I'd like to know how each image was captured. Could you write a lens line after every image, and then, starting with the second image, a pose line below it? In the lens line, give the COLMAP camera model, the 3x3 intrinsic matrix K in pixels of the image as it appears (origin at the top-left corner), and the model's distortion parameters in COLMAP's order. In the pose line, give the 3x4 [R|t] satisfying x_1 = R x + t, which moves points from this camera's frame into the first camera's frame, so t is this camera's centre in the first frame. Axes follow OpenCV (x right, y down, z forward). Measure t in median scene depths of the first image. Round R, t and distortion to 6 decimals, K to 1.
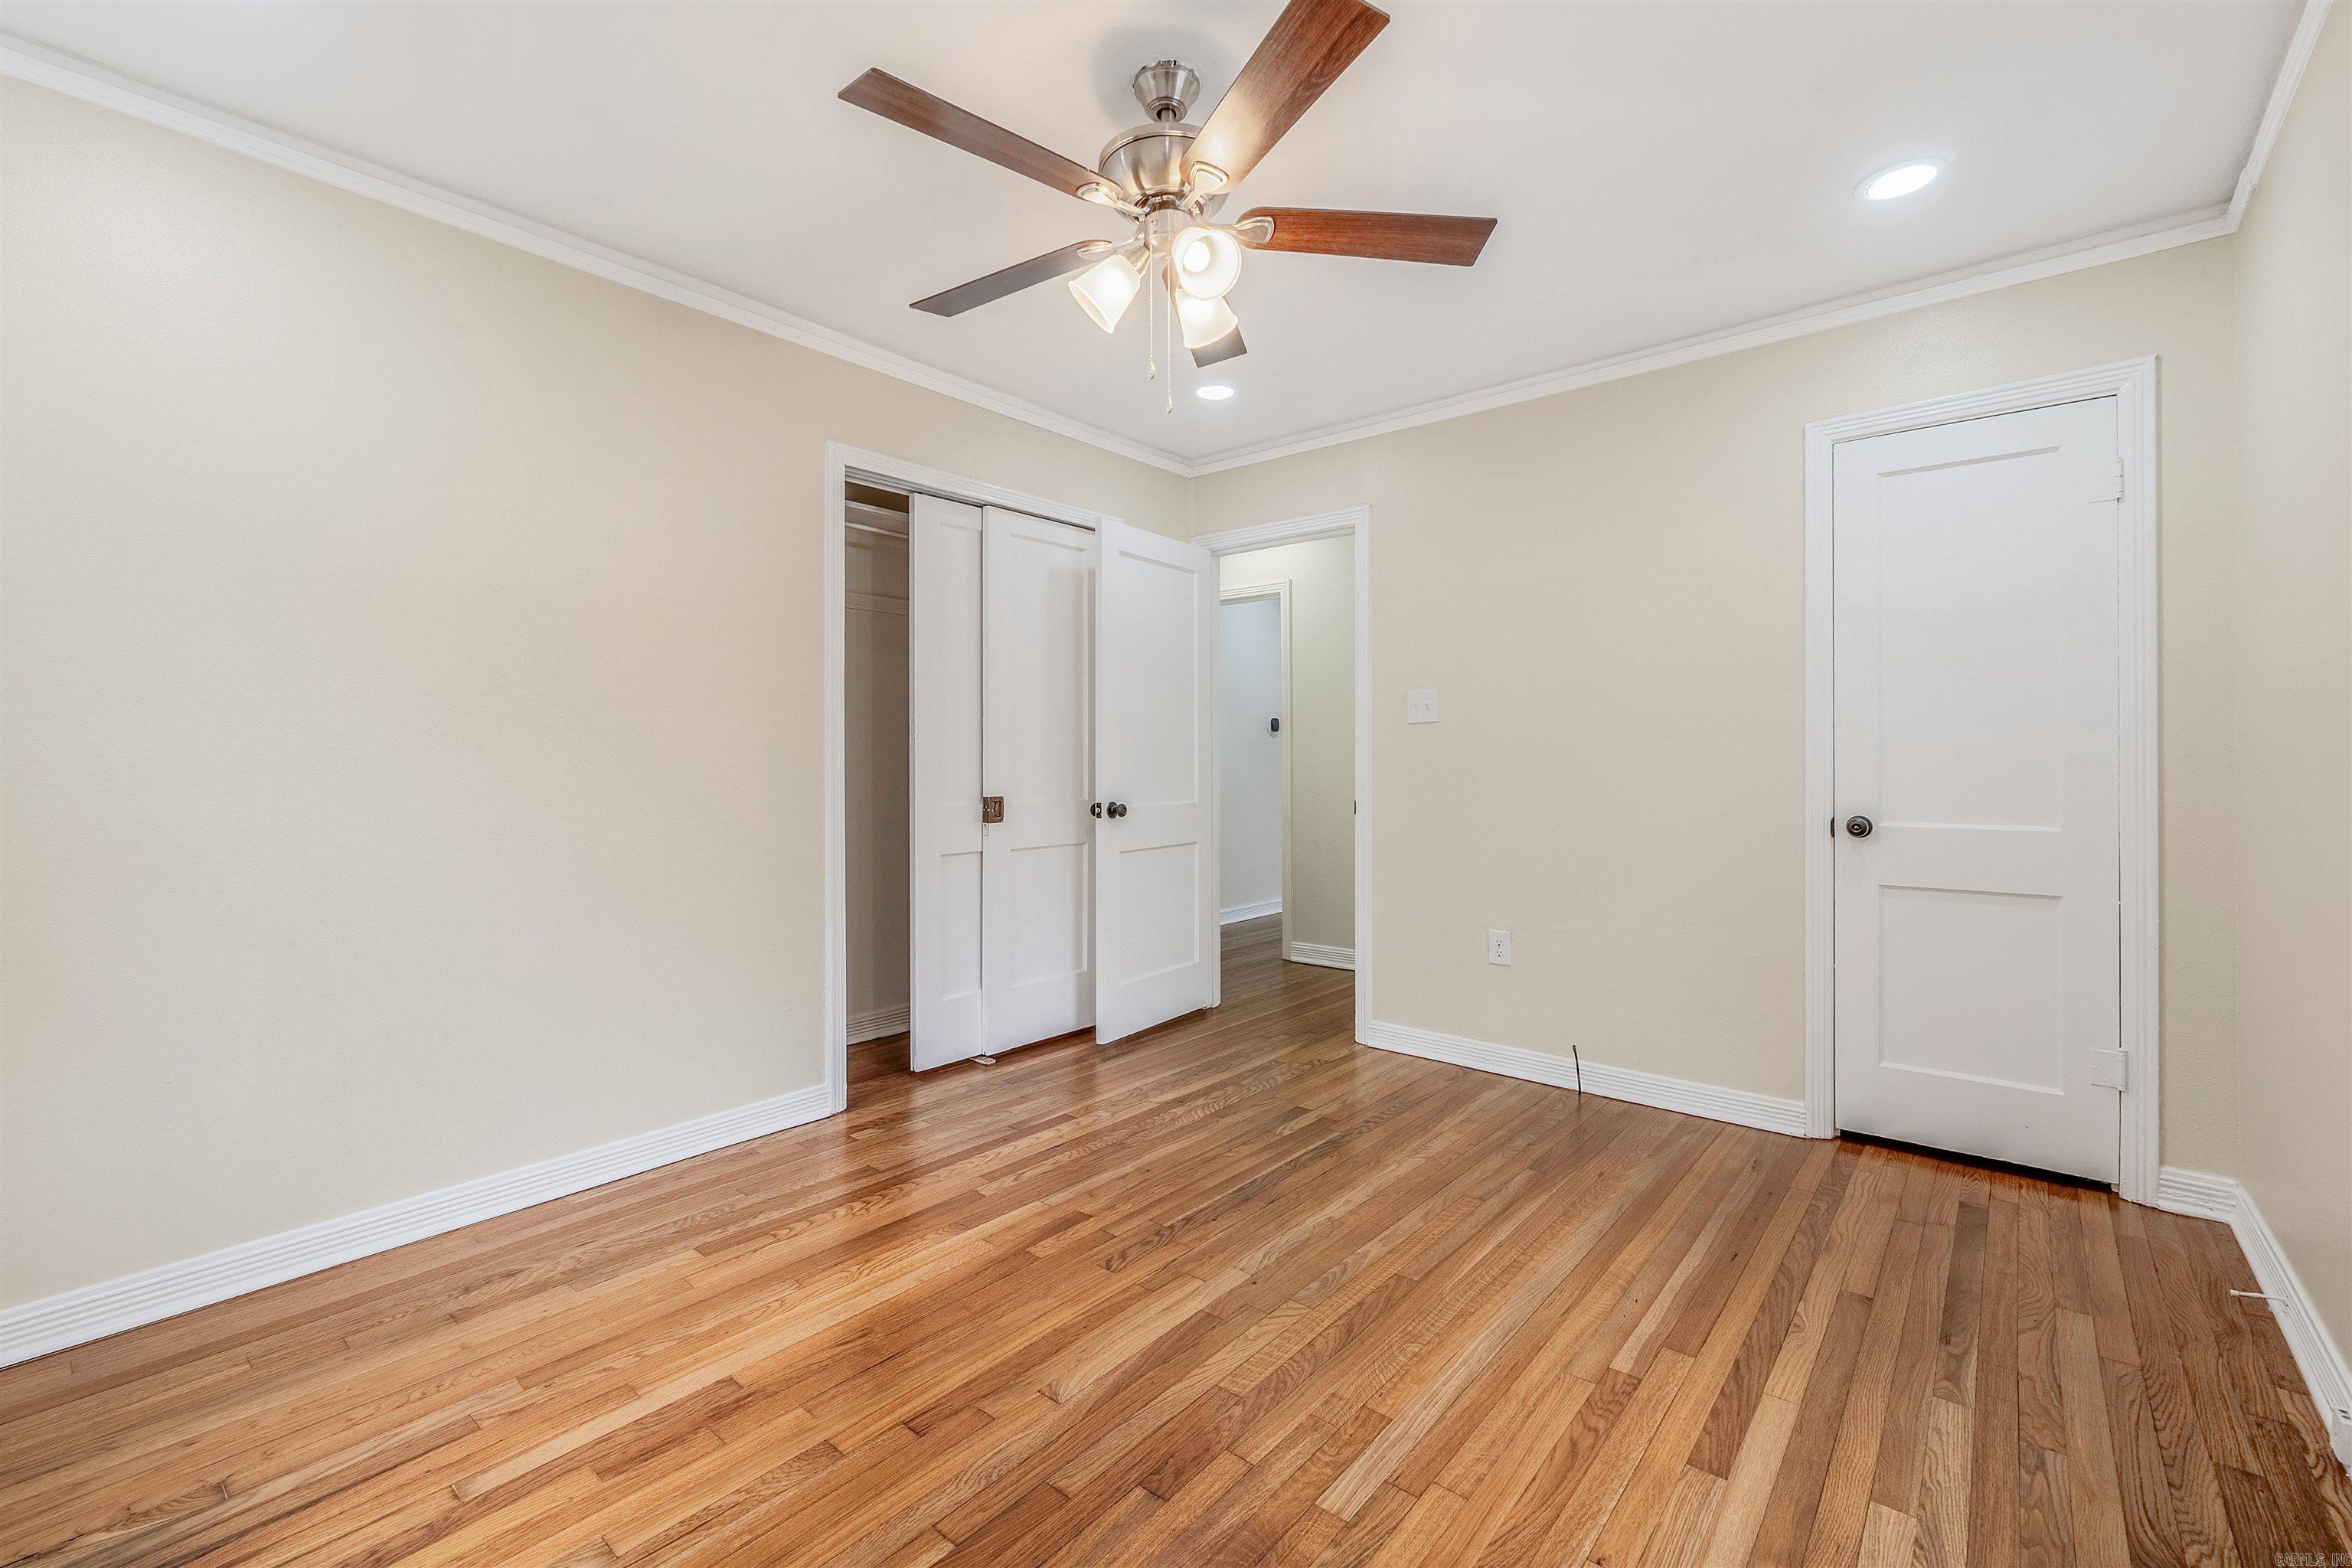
lens RADIAL K [[997.9, 0, 1169.5], [0, 997.9, 753.8], [0, 0, 1]] dist [-0.004256, -0.000432]
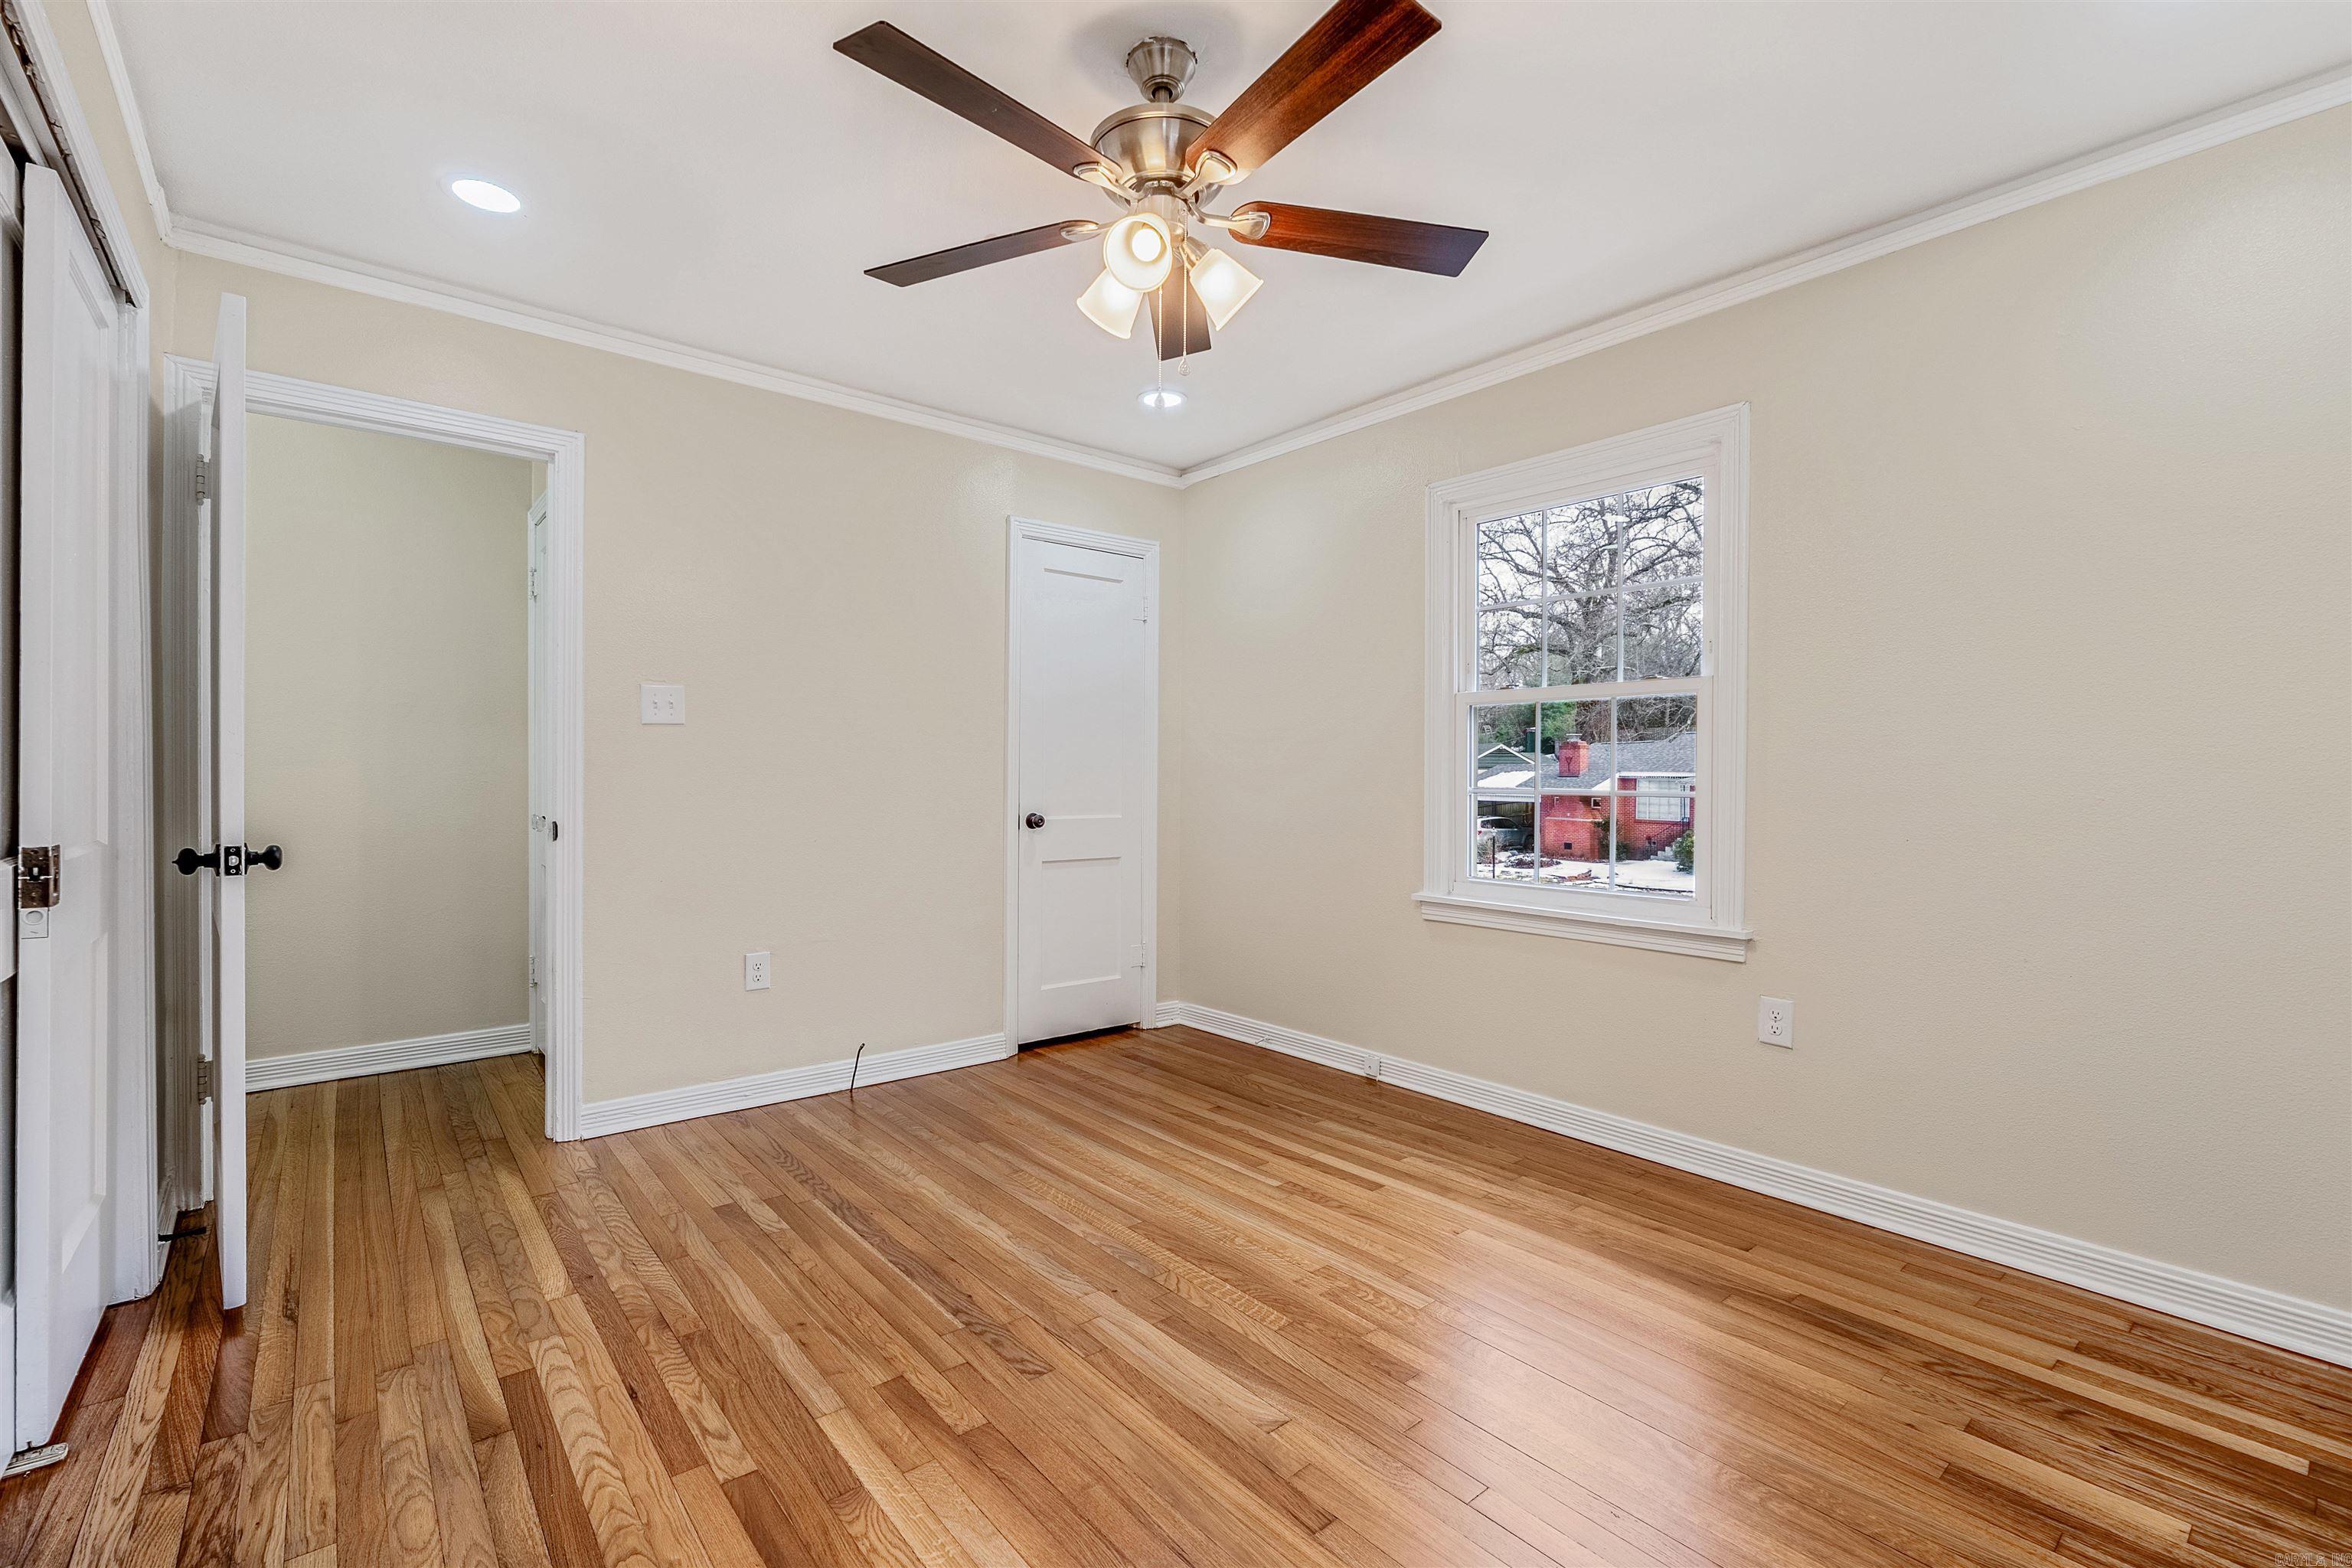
lens RADIAL K [[1019.8, 0, 1176.0], [0, 1019.8, 784.0], [0, 0, 1]] dist [-0.008669, -0.000043]
pose [[0.172051, -0.006434, 0.985067, -0.789126], [-0.013833, 0.999864, 0.008947, 0.008021], [-0.984991, -0.015166, 0.171938, 0.666727]]
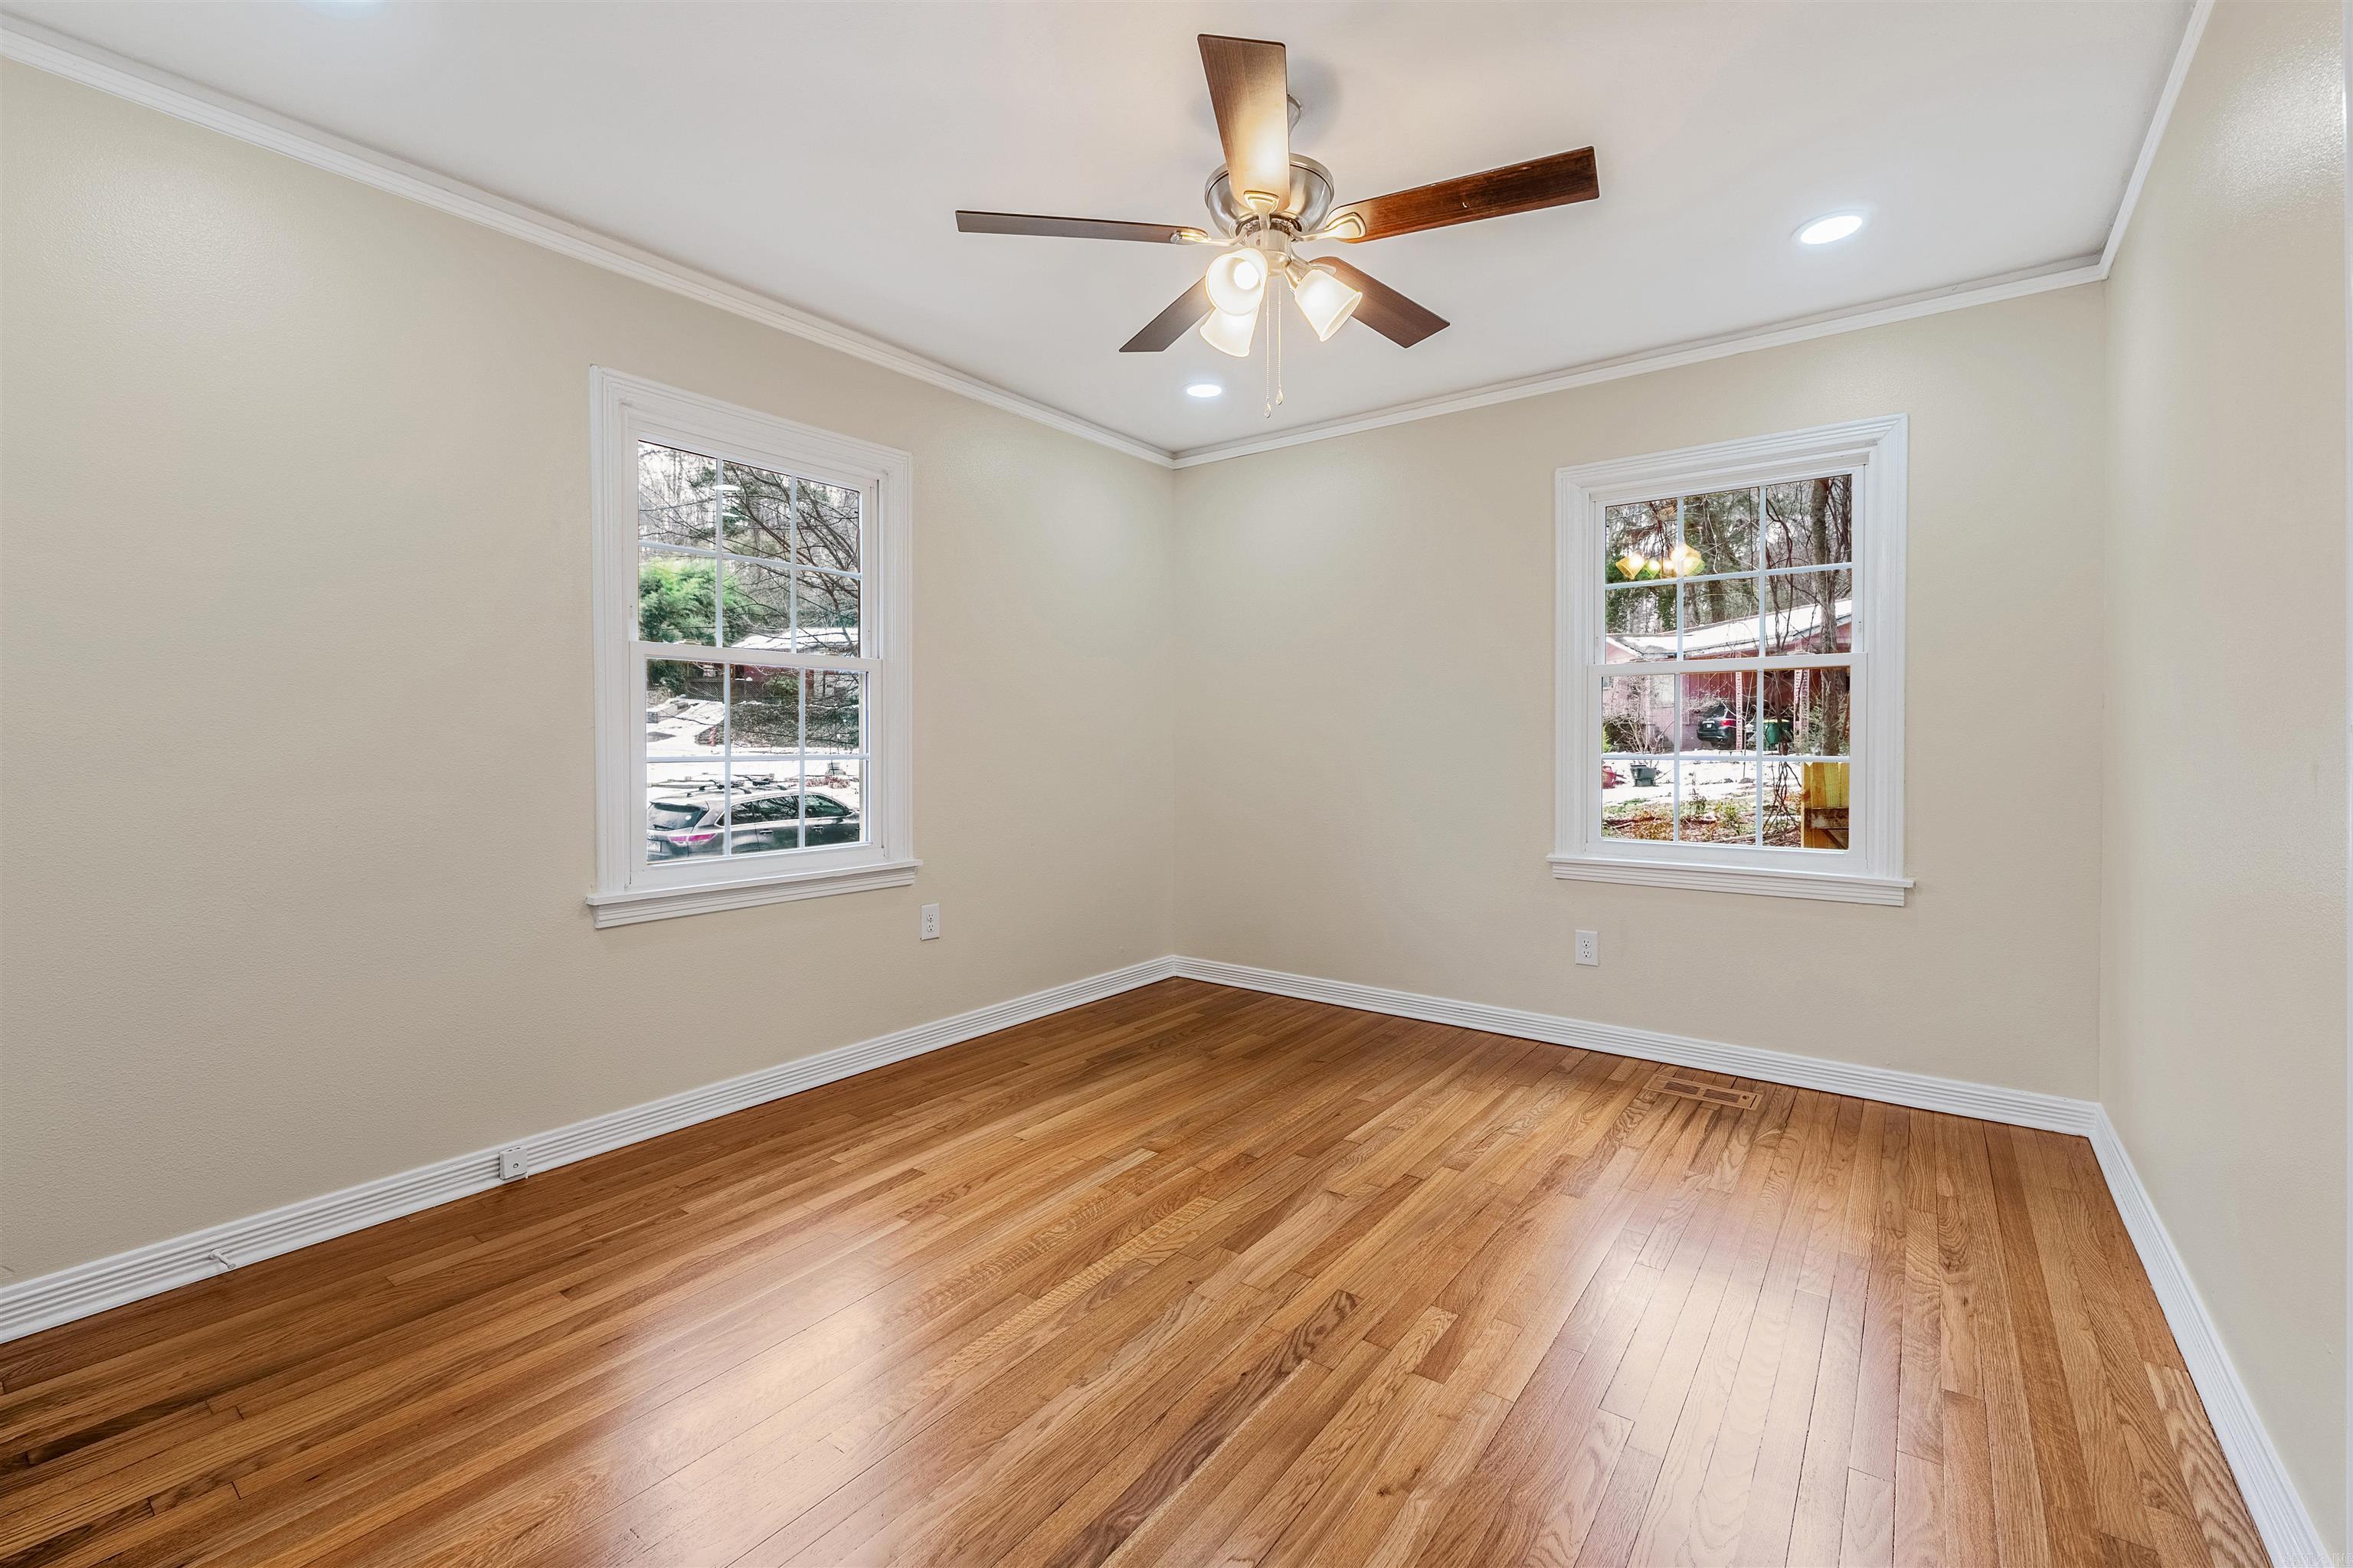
lens RADIAL K [[998.4, 0, 1170.0], [0, 998.4, 753.7], [0, 0, 1]] dist [-0.004256, -0.000432]
pose [[-0.998347, 0.002881, -0.057399, 0.137268], [0.002549, 0.999980, 0.005857, 0.011281], [0.057414, 0.005701, -0.998334, 1.696346]]
